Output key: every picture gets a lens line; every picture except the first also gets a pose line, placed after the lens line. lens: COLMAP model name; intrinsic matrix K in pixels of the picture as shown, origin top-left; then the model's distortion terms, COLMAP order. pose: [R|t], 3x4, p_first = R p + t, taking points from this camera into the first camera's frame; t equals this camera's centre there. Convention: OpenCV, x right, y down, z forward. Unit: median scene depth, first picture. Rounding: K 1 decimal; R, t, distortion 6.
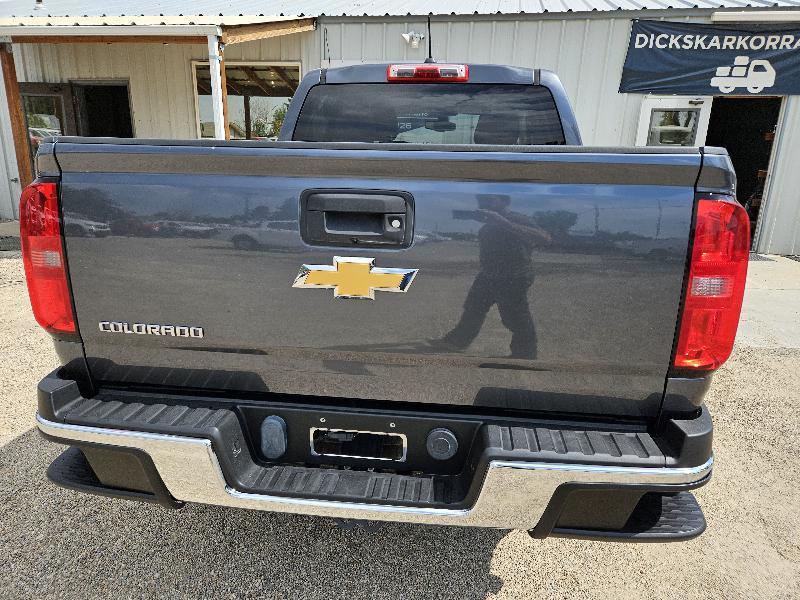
lens RADIAL K [[527.7, 0, 400.0], [0, 527.7, 300.0], [0, 0, 1]] dist [0.051757, -0.048048]
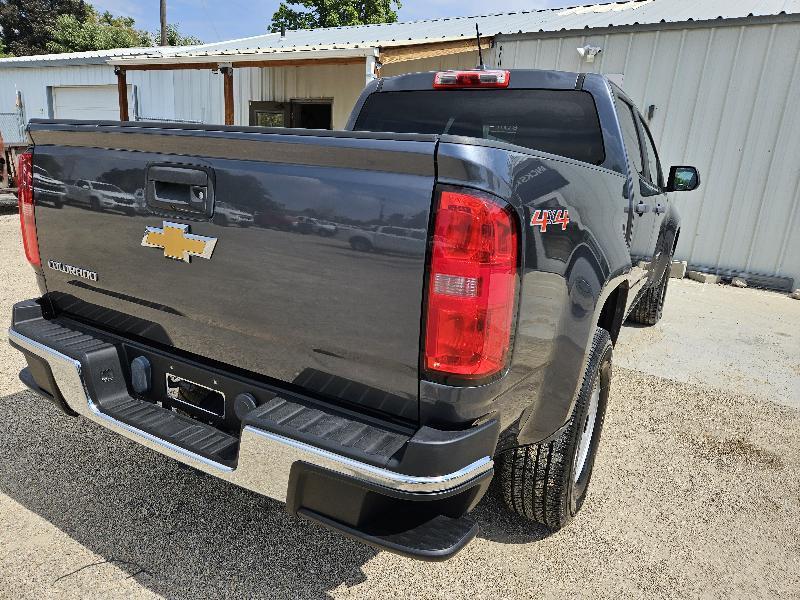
lens RADIAL K [[542.6, 0, 400.0], [0, 542.6, 300.0], [0, 0, 1]] dist [0.030596, -0.031950]
pose [[0.915386, 0.135968, -0.378921, 0.376668], [-0.152406, 0.988225, -0.013573, 0.011930], [0.372614, 0.070174, 0.925329, 0.042692]]
